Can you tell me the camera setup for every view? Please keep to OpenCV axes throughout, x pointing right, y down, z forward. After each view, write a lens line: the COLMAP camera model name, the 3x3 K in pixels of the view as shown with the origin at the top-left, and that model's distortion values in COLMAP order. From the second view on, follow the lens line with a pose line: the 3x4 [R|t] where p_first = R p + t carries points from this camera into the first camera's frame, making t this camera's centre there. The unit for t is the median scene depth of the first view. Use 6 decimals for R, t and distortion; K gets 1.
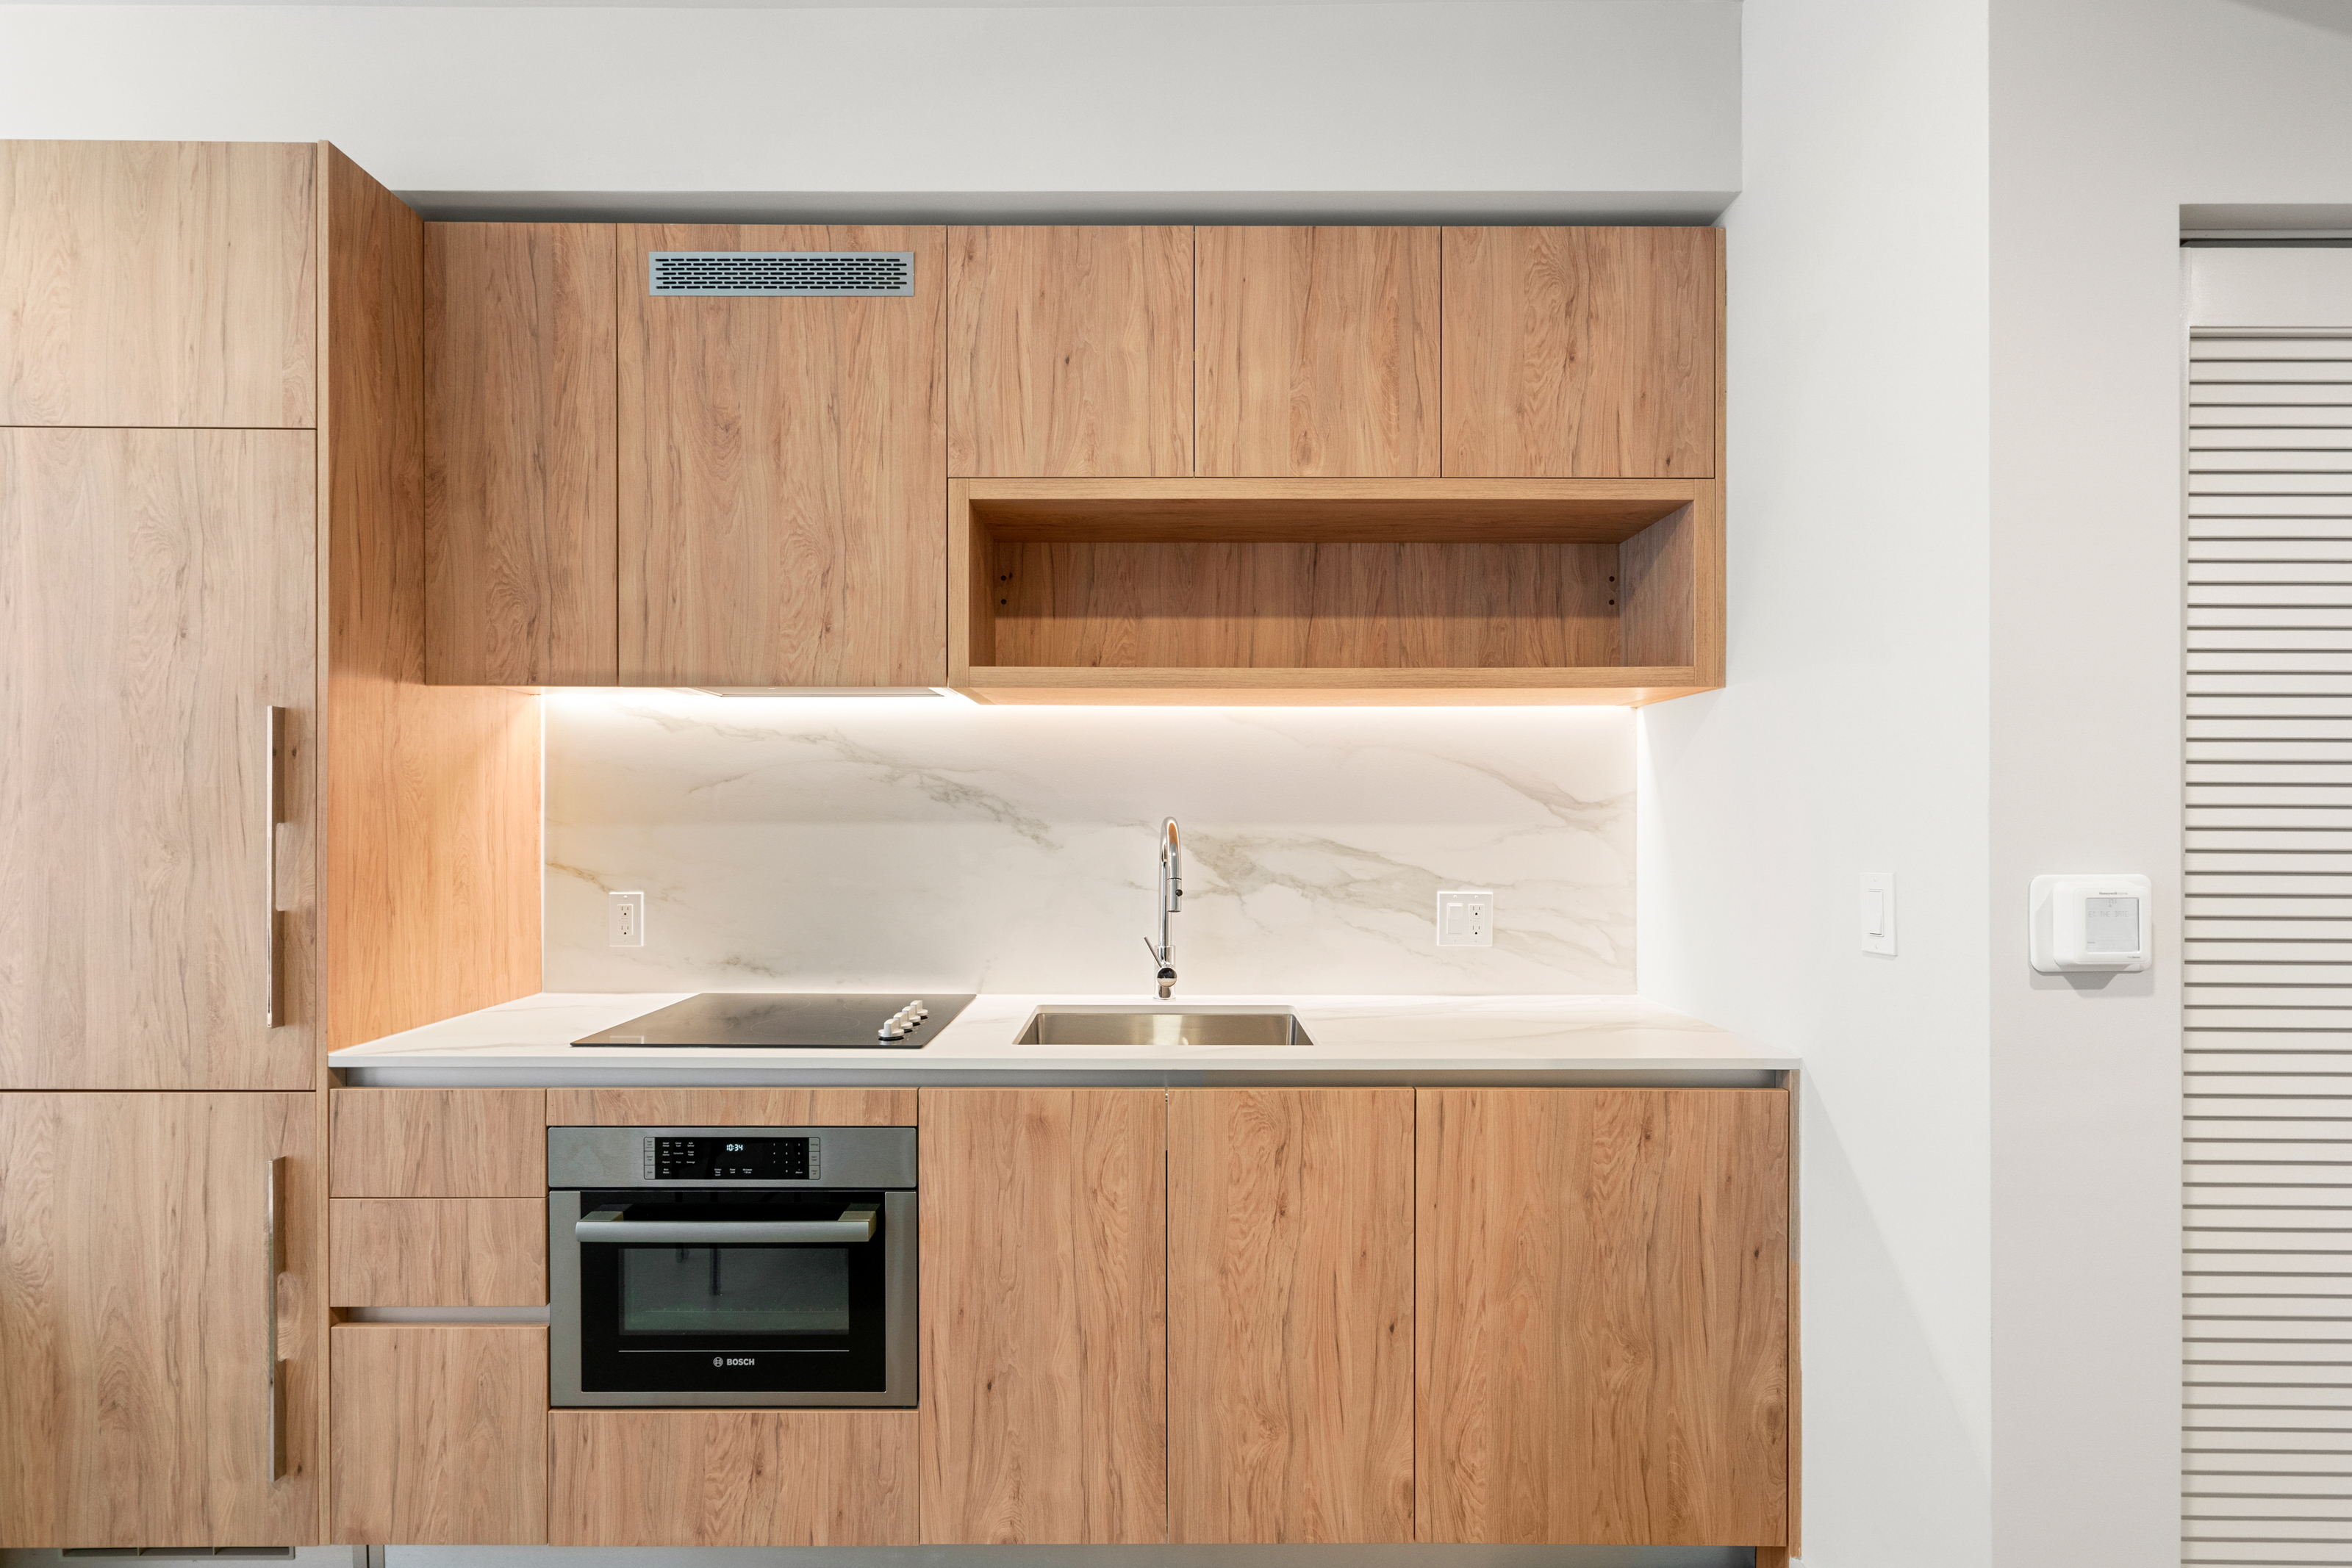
lens RADIAL K [[1093.3, 0, 1195.4], [0, 1093.3, 817.5], [0, 0, 1]] dist [-0.008162, 0.003207]
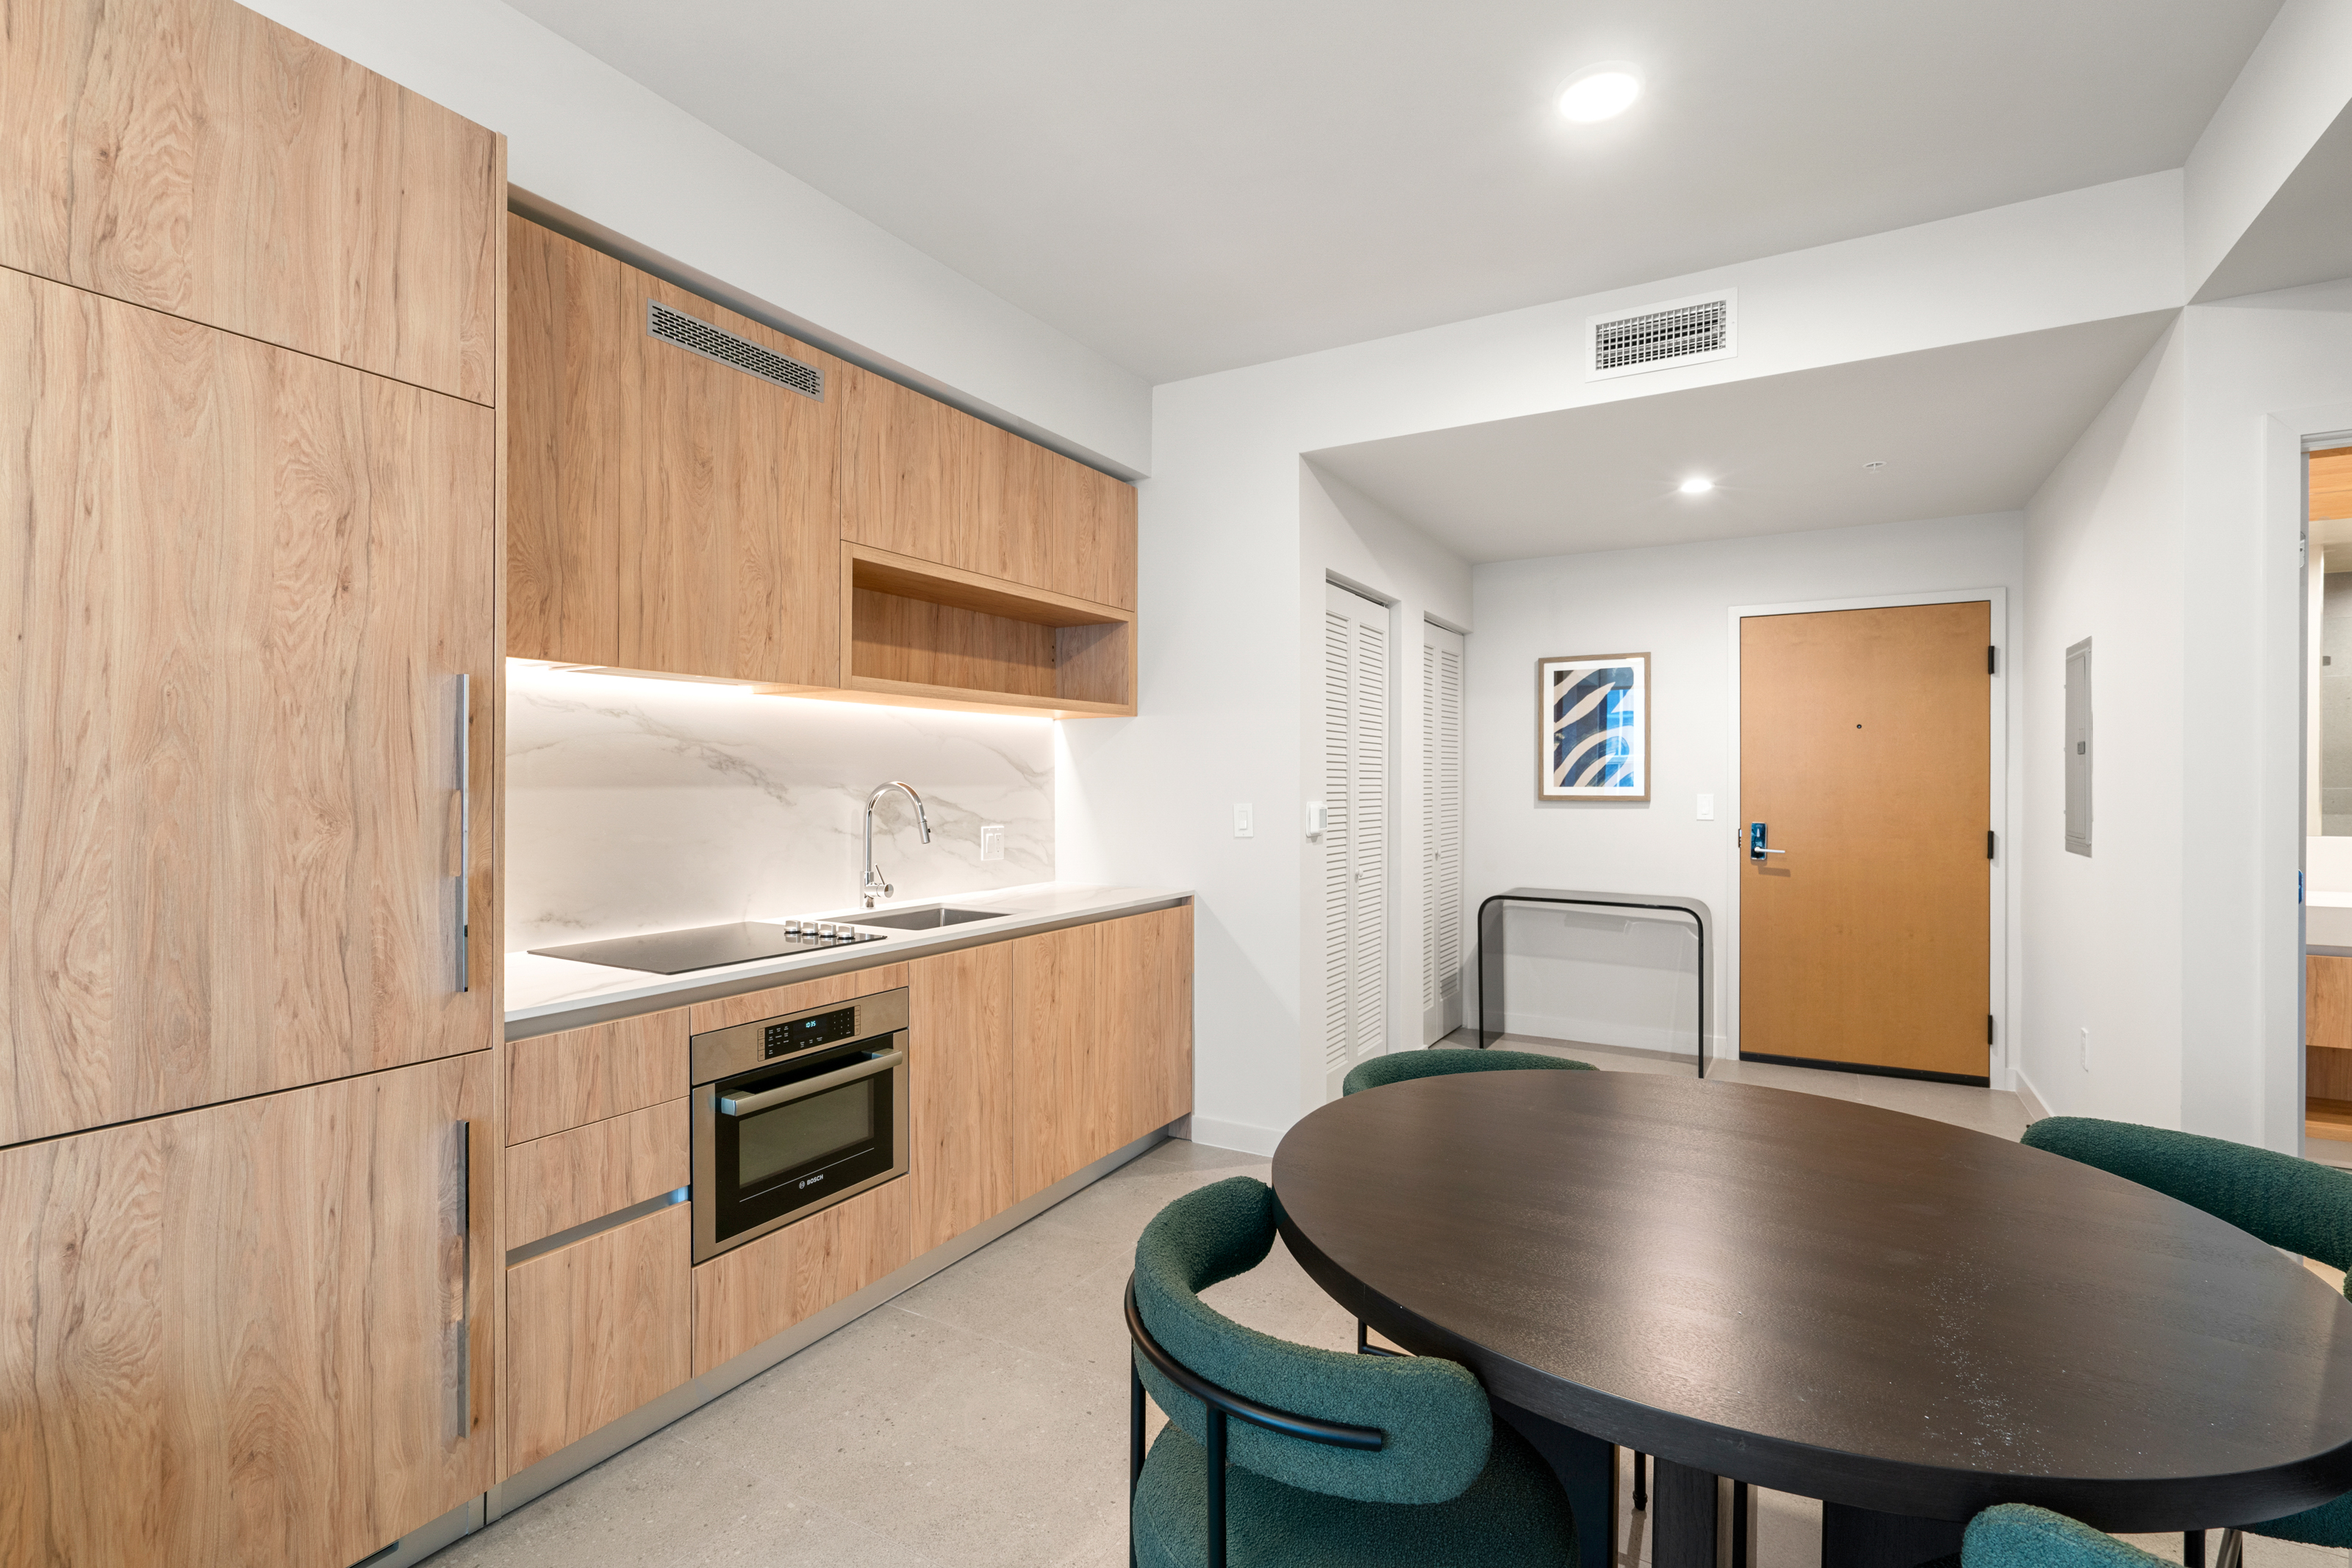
lens RADIAL K [[1093.3, 0, 1162.3], [0, 1093.3, 781.9], [0, 0, 1]] dist [-0.008162, 0.003207]
pose [[0.508748, -0.002034, 0.860913, -1.374230], [0.000535, 0.999998, 0.002046, -0.003564], [-0.860916, -0.000581, 0.508748, -0.074932]]
